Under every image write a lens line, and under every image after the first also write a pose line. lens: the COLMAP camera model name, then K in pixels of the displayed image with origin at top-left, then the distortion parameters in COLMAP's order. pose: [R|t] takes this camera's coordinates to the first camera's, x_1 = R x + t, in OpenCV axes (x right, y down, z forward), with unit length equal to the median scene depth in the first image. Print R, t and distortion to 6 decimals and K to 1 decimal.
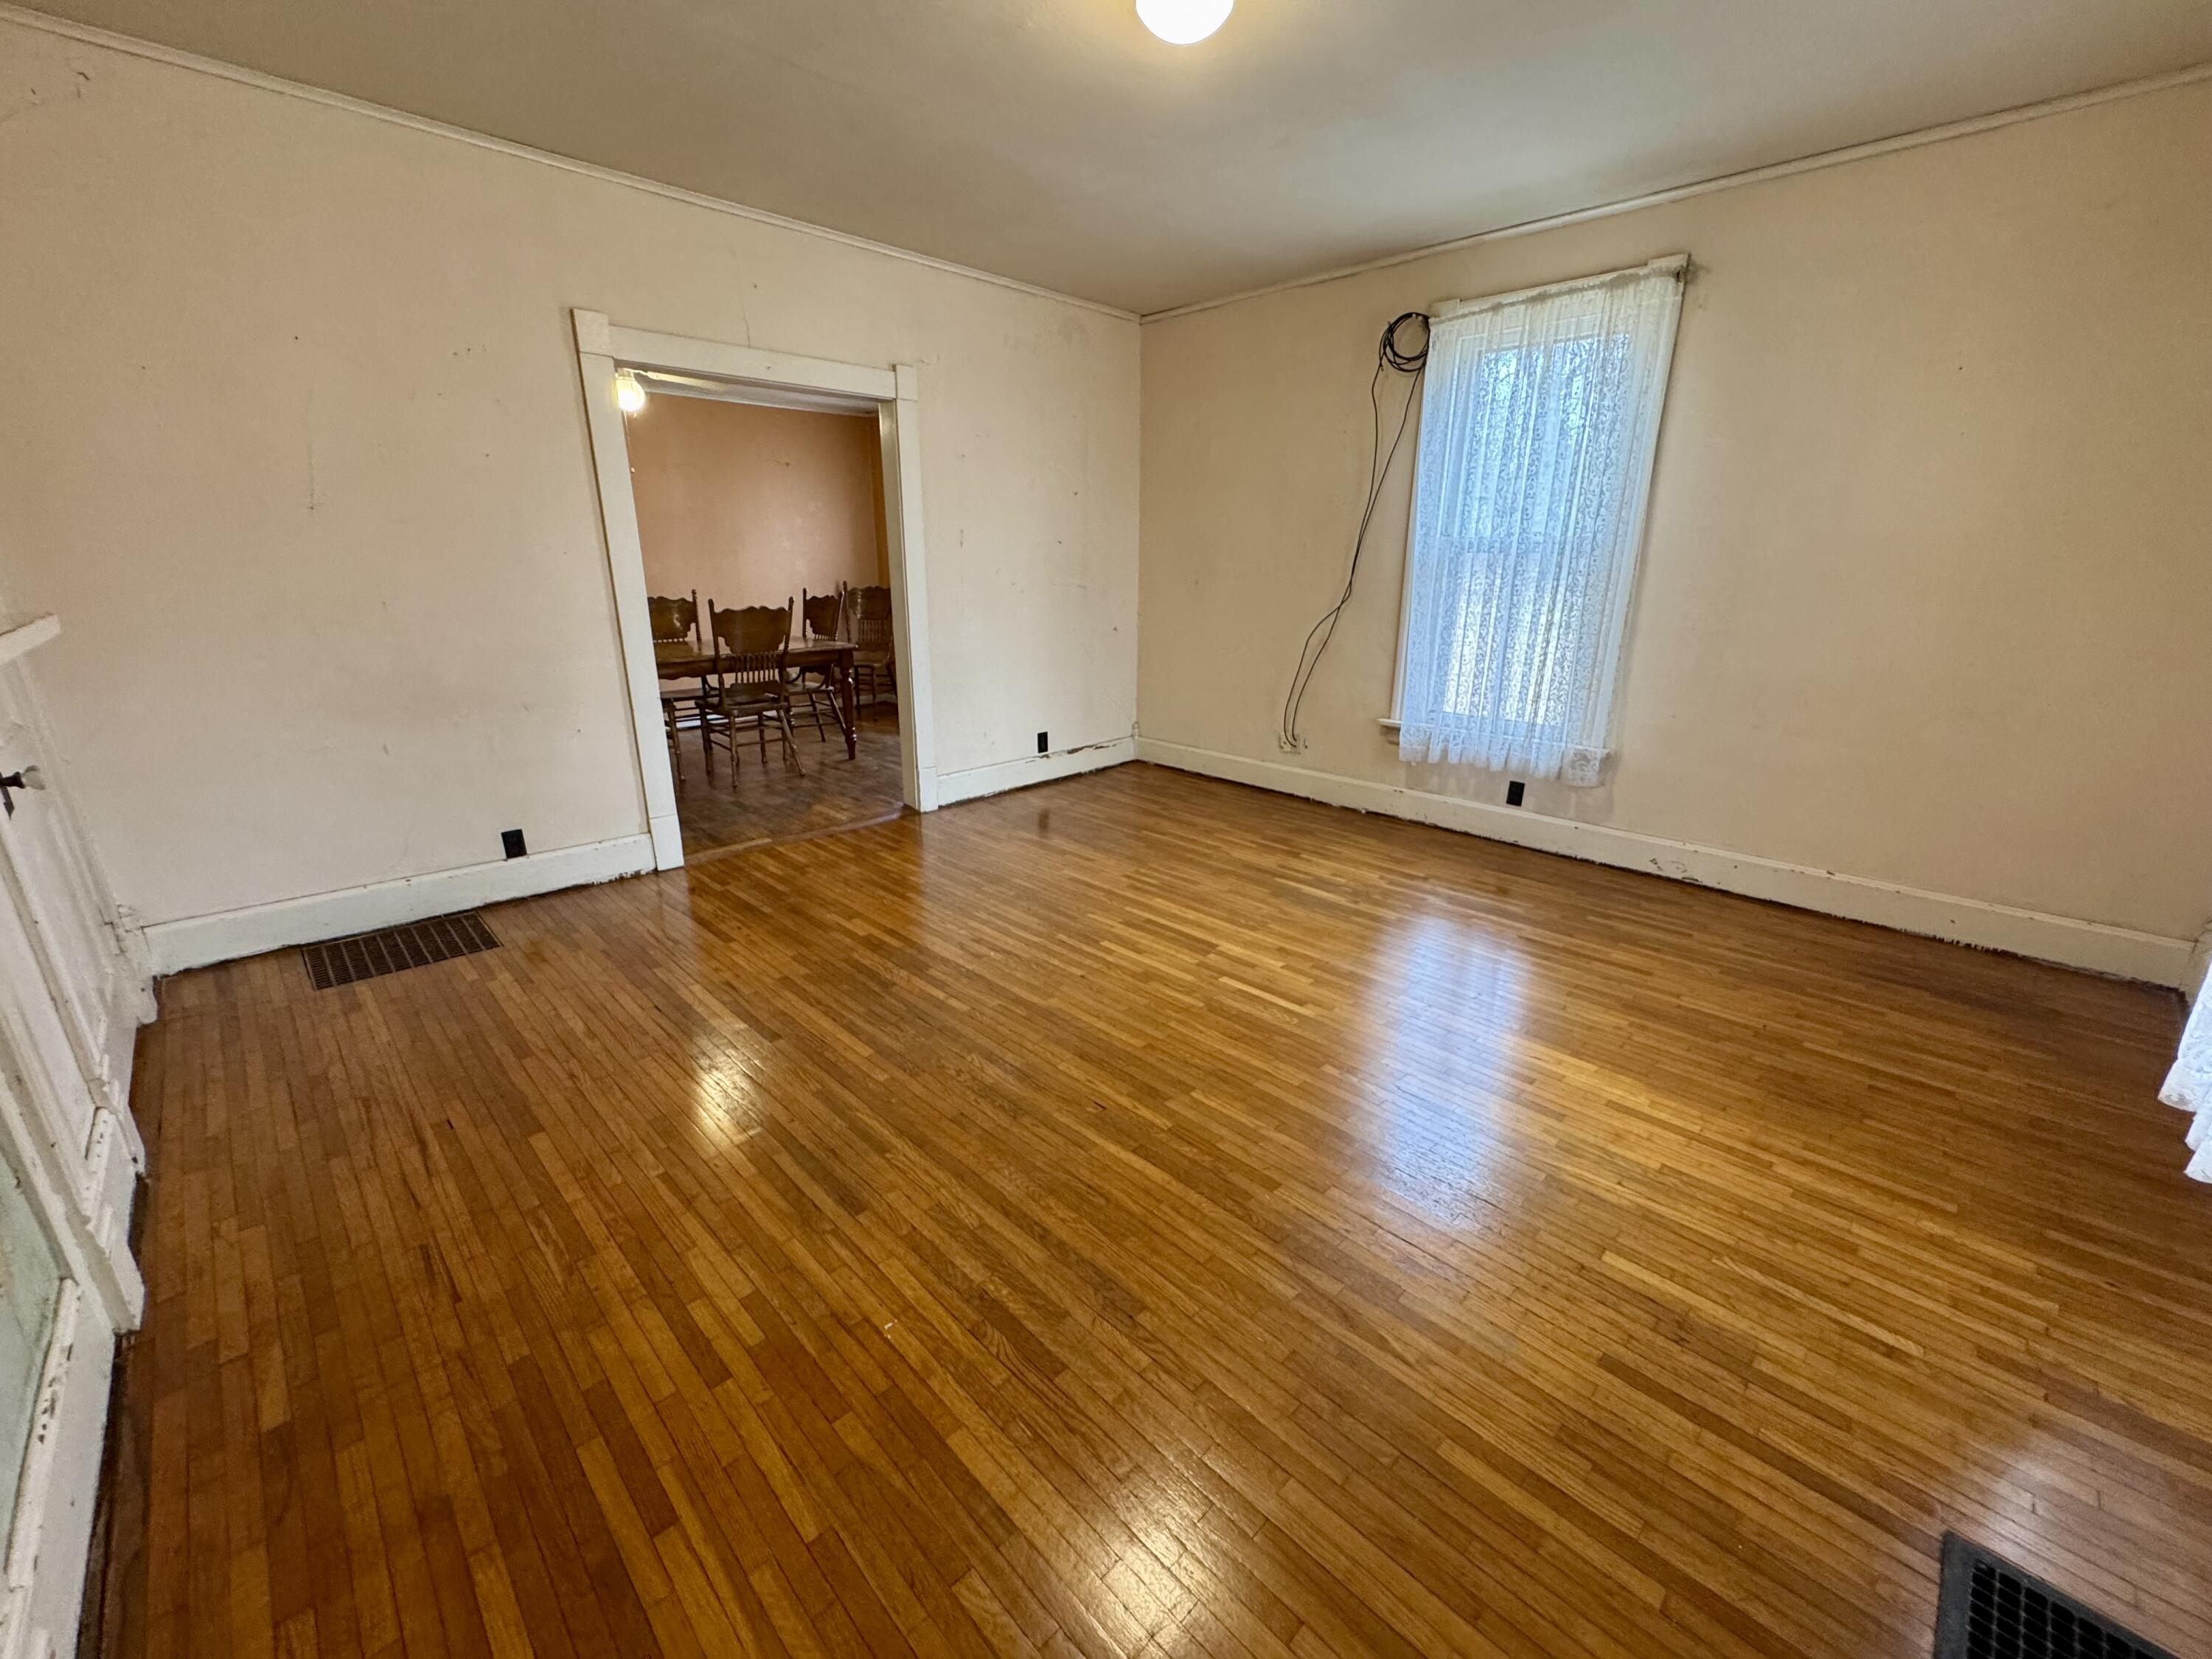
lens RADIAL K [[882.2, 0, 1101.2], [0, 882.2, 829.4], [0, 0, 1]] dist [-0.004146, -0.000226]
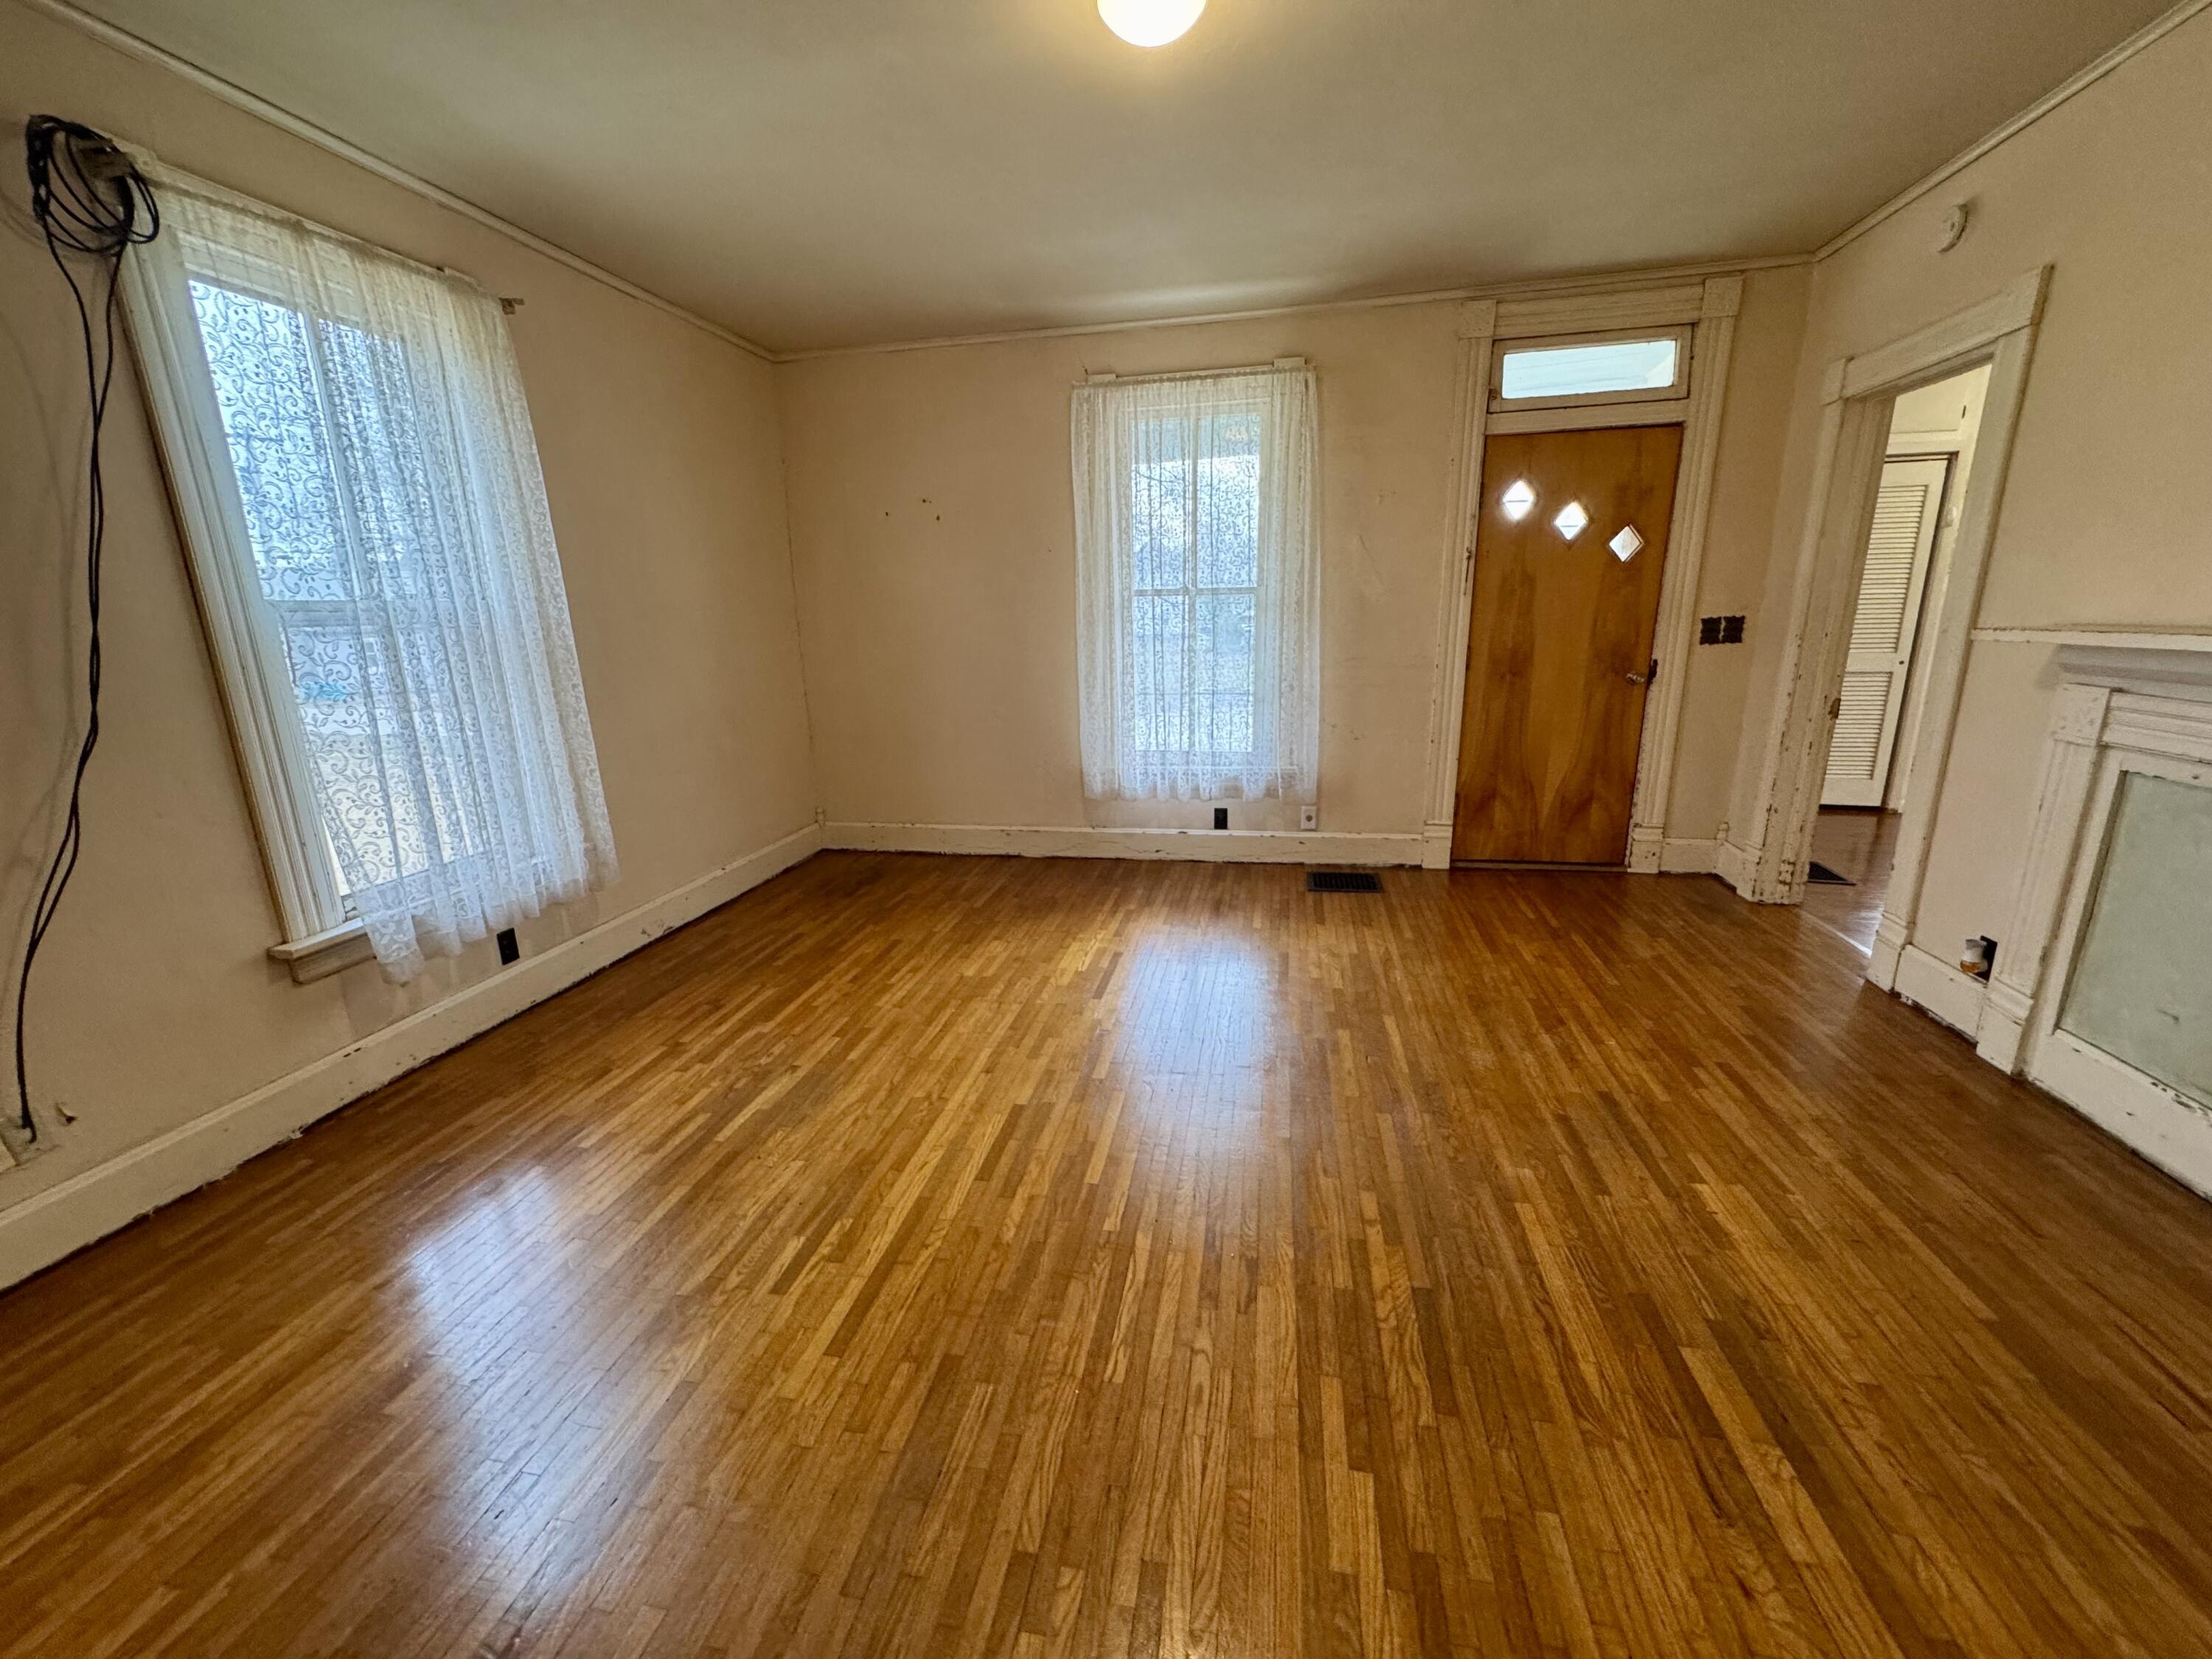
lens RADIAL K [[886.6, 0, 1098.8], [0, 886.6, 830.4], [0, 0, 1]] dist [-0.001994, 0.000105]
pose [[-0.559696, -0.193974, 0.805676, -0.526736], [0.268532, 0.877309, 0.397767, -0.399494], [-0.783984, 0.438979, -0.438938, 1.253073]]
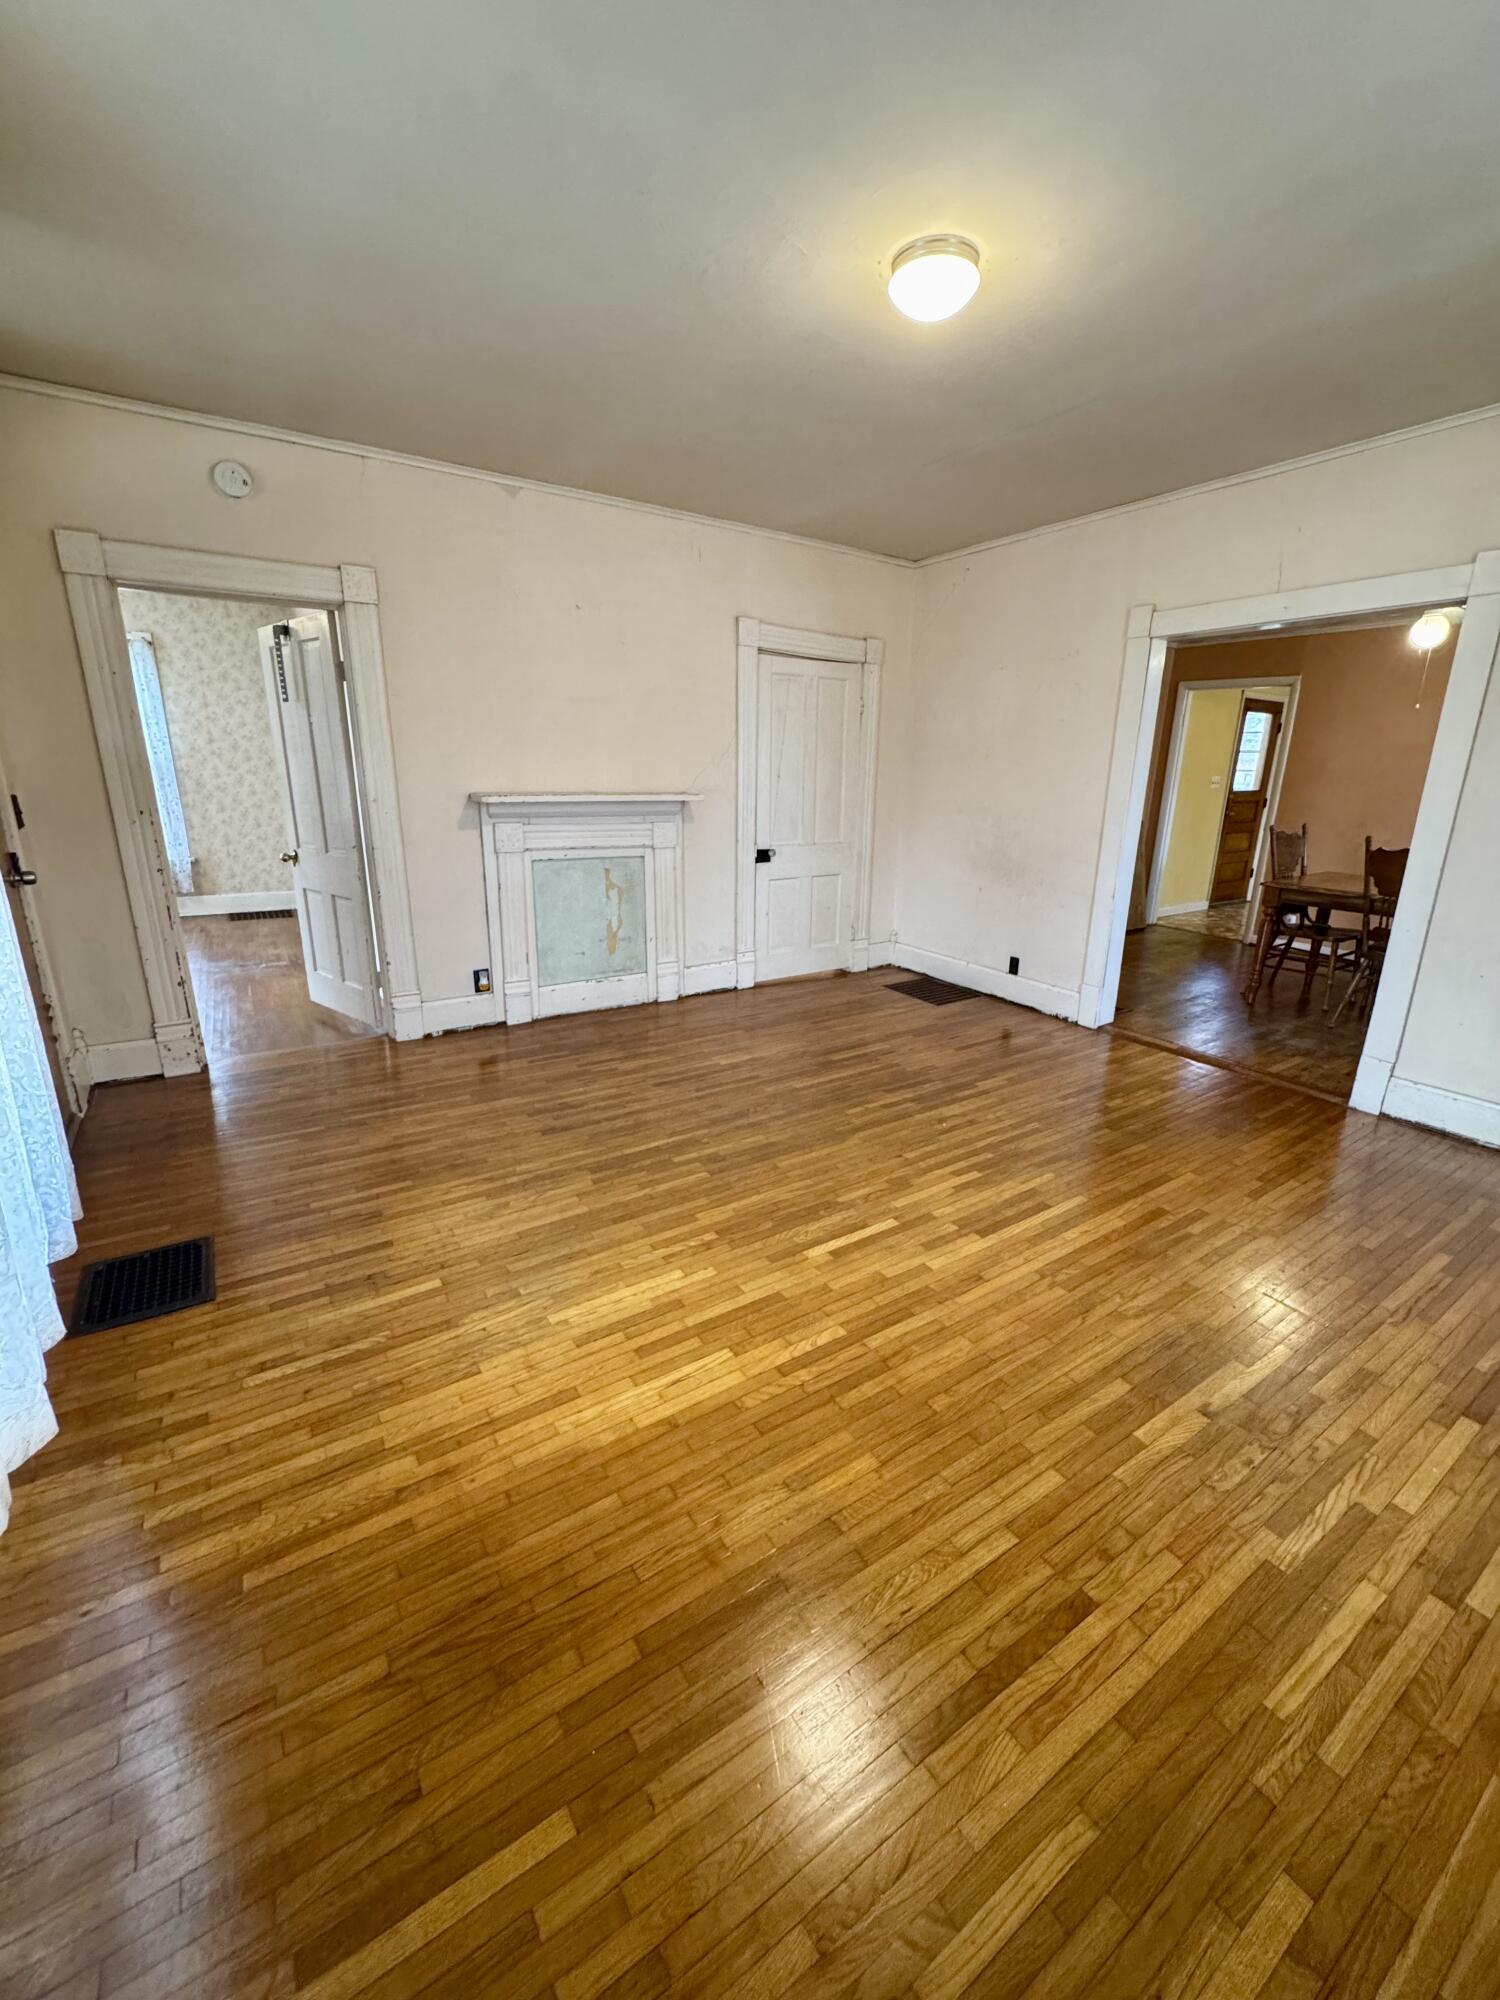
lens RADIAL K [[797.7, 0, 752.6], [0, 797.7, 998.4], [0, 0, 1]] dist [-0.004146, -0.000226]
pose [[-0.188136, 0.263348, -0.946178, 0.903945], [-0.308214, 0.898883, 0.311469, -0.266916], [0.932528, 0.350224, -0.087945, 0.825165]]
